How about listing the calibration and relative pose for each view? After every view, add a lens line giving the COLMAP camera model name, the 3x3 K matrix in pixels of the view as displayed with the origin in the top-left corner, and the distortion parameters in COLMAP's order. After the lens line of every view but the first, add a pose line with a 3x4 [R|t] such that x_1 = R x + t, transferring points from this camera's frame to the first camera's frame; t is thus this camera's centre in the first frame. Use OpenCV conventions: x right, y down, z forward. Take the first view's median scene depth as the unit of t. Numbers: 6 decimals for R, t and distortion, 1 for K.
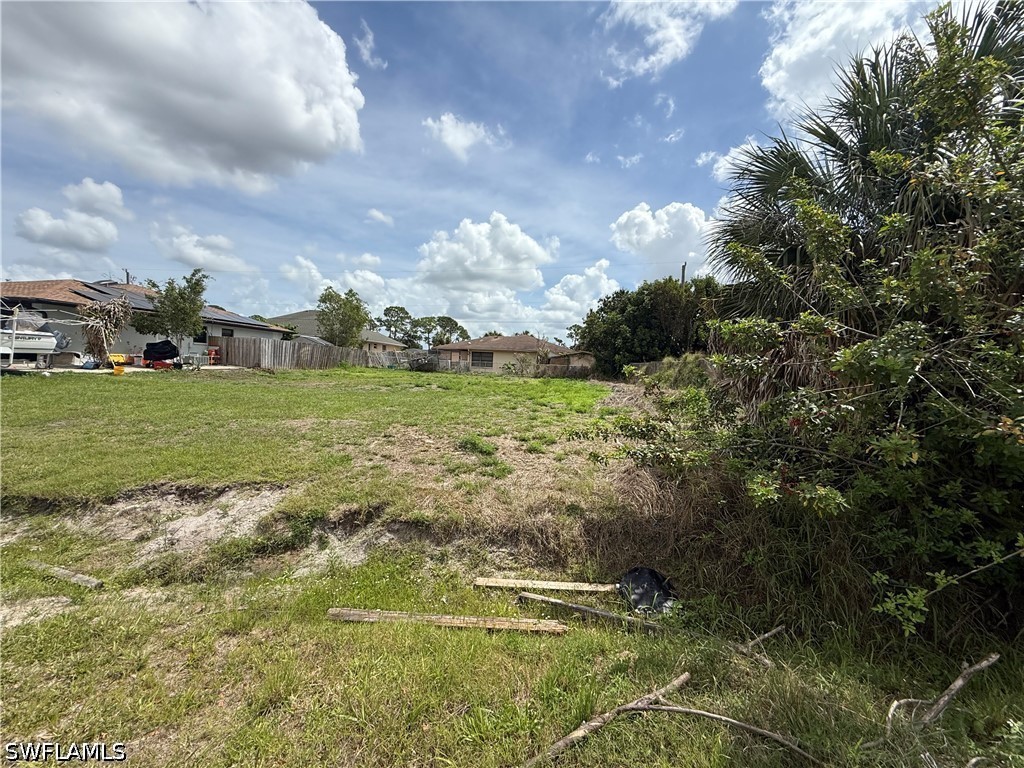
lens RADIAL K [[407.0, 0, 512.0], [0, 407.0, 384.0], [0, 0, 1]] dist [0.000284, -0.000126]
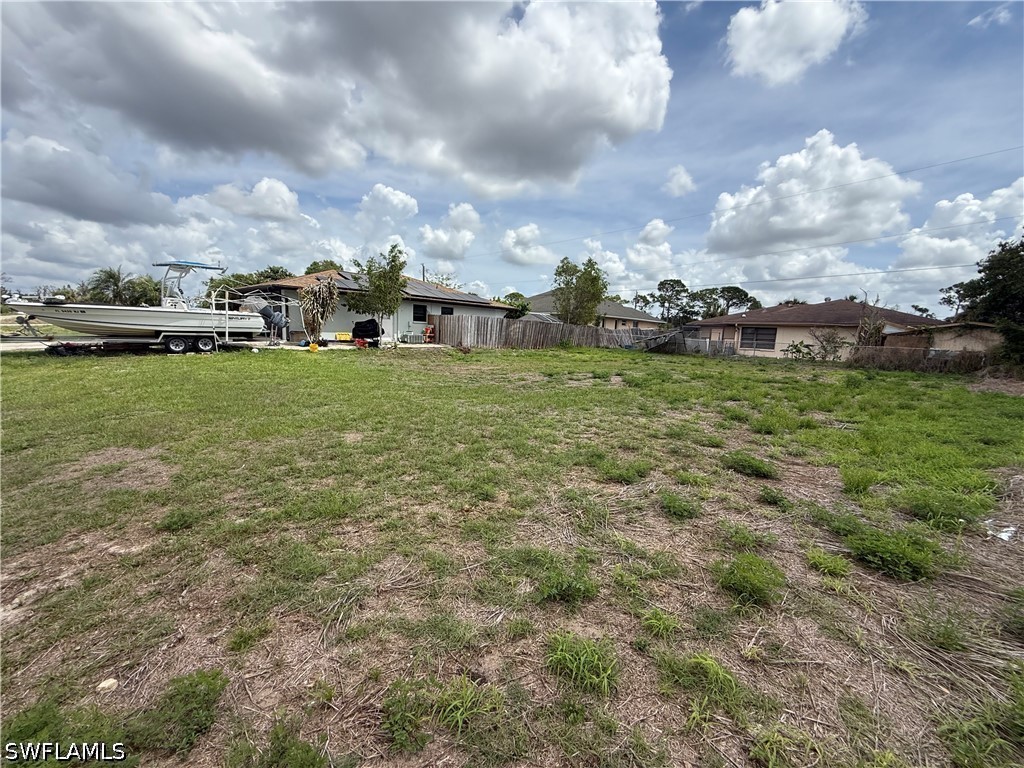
lens RADIAL K [[407.0, 0, 512.0], [0, 407.0, 384.0], [0, 0, 1]] dist [0.000284, -0.000126]
pose [[0.782204, 0.069067, -0.619182, 0.038160], [-0.037371, 0.997248, 0.064028, -0.010513], [0.621900, -0.026944, 0.782633, 0.193401]]
